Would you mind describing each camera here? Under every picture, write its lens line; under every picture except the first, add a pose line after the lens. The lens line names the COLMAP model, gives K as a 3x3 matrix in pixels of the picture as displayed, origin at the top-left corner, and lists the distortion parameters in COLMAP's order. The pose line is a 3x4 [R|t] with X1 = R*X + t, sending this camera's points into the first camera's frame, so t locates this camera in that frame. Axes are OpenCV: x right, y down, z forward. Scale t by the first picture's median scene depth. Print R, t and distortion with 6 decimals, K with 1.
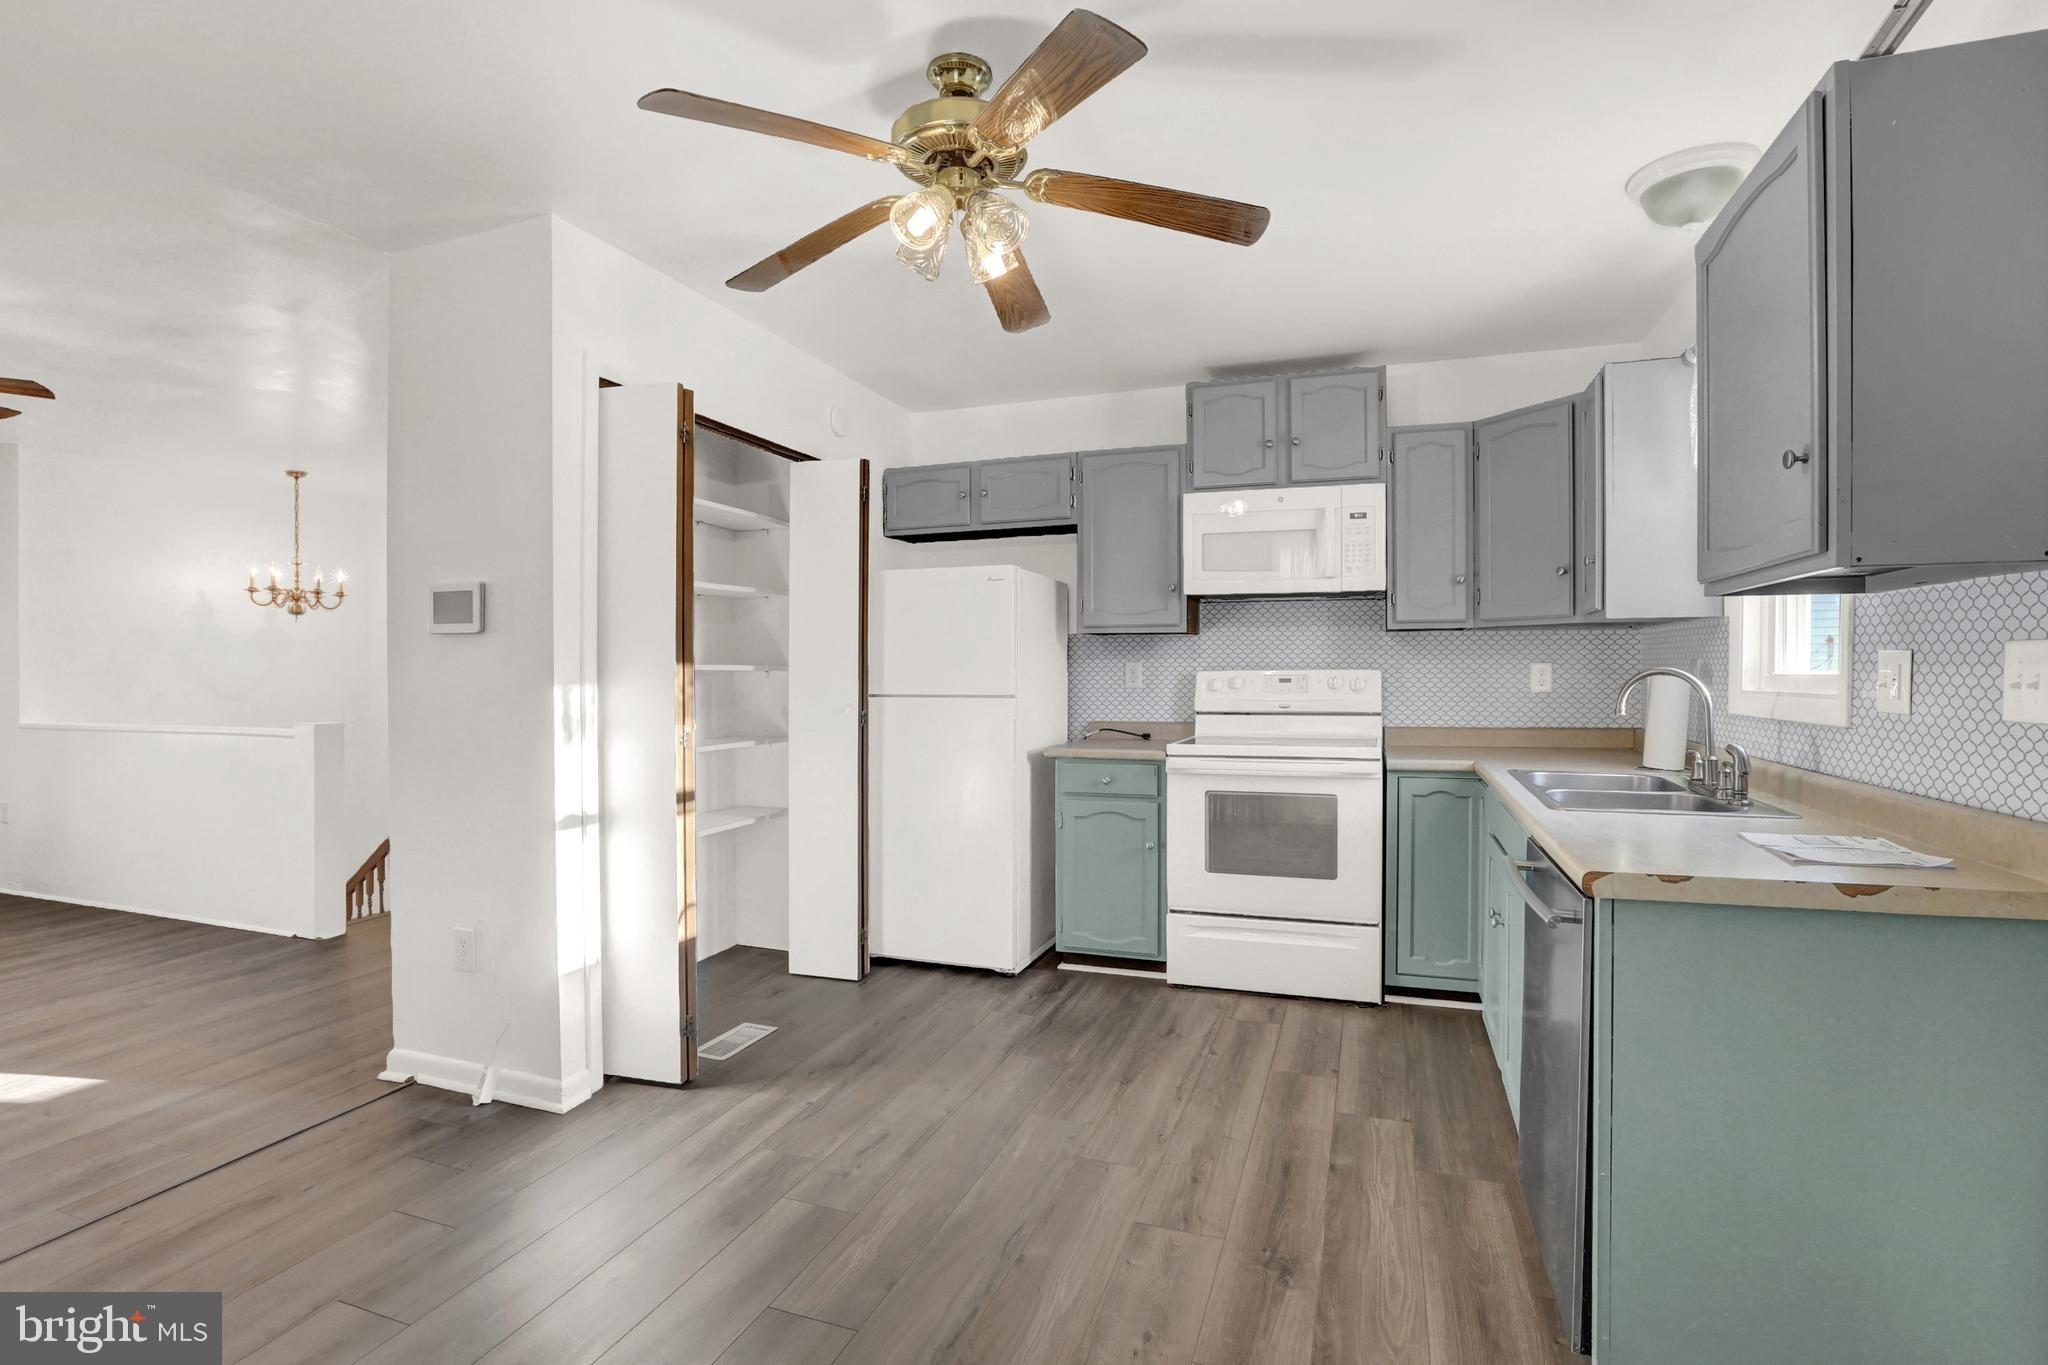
lens RADIAL K [[972.3, 0, 1024.0], [0, 972.3, 682.5], [0, 0, 1]] dist [-0.001775, 0.000016]
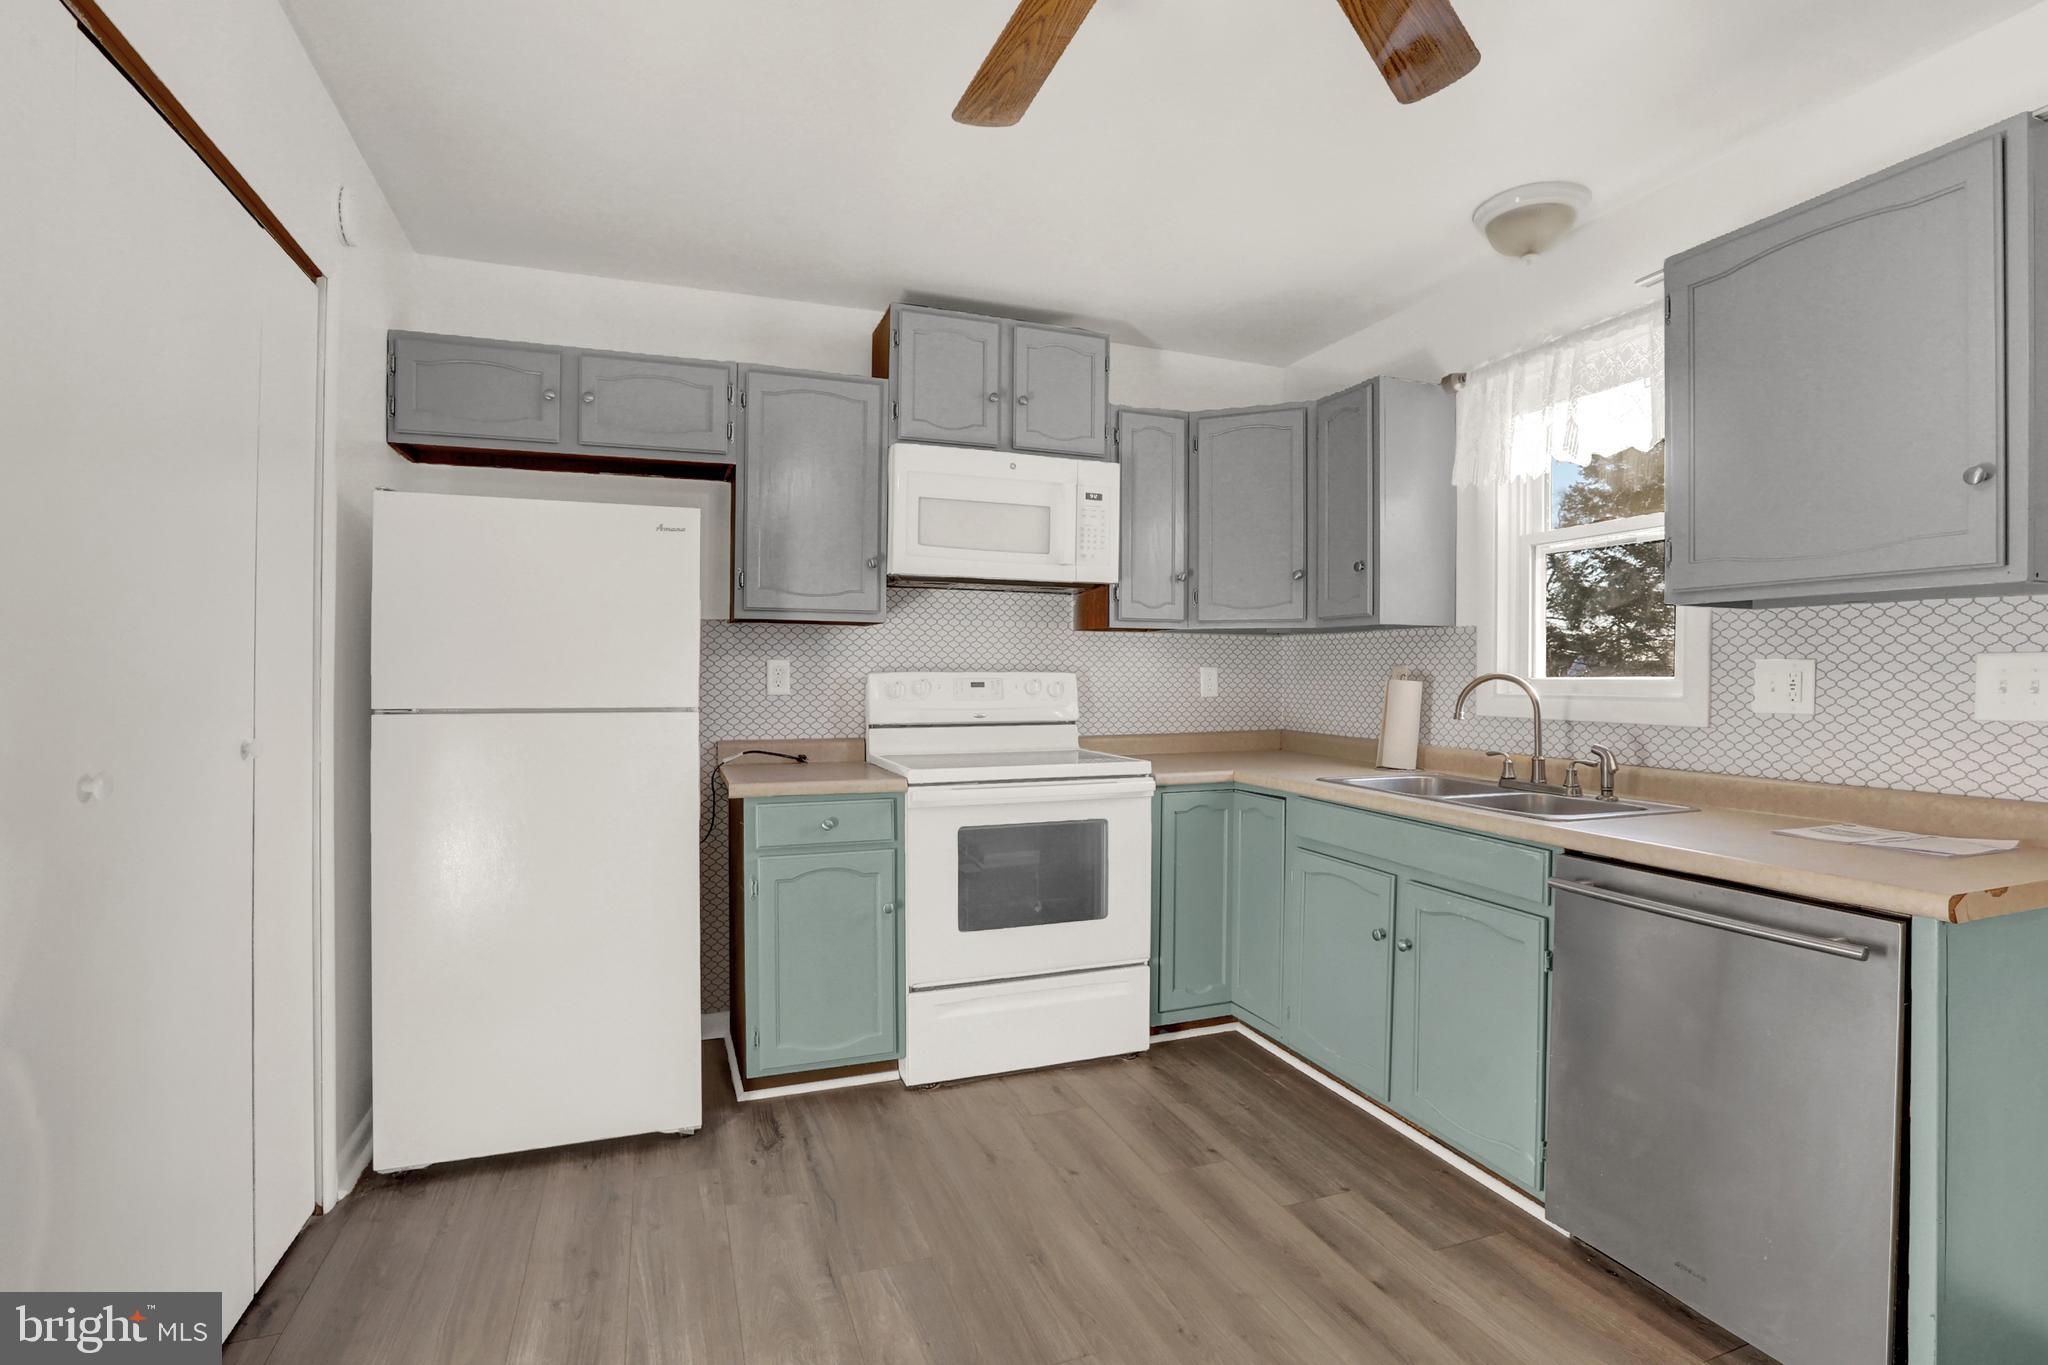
lens RADIAL K [[979.6, 0, 1024.0], [0, 979.6, 682.5], [0, 0, 1]] dist [-0.030291, -0.000046]
pose [[0.764705, 0.001432, 0.644379, -0.271719], [0.000861, 0.999994, -0.003243, -0.001391], [-0.644380, 0.003035, 0.764700, 0.364310]]
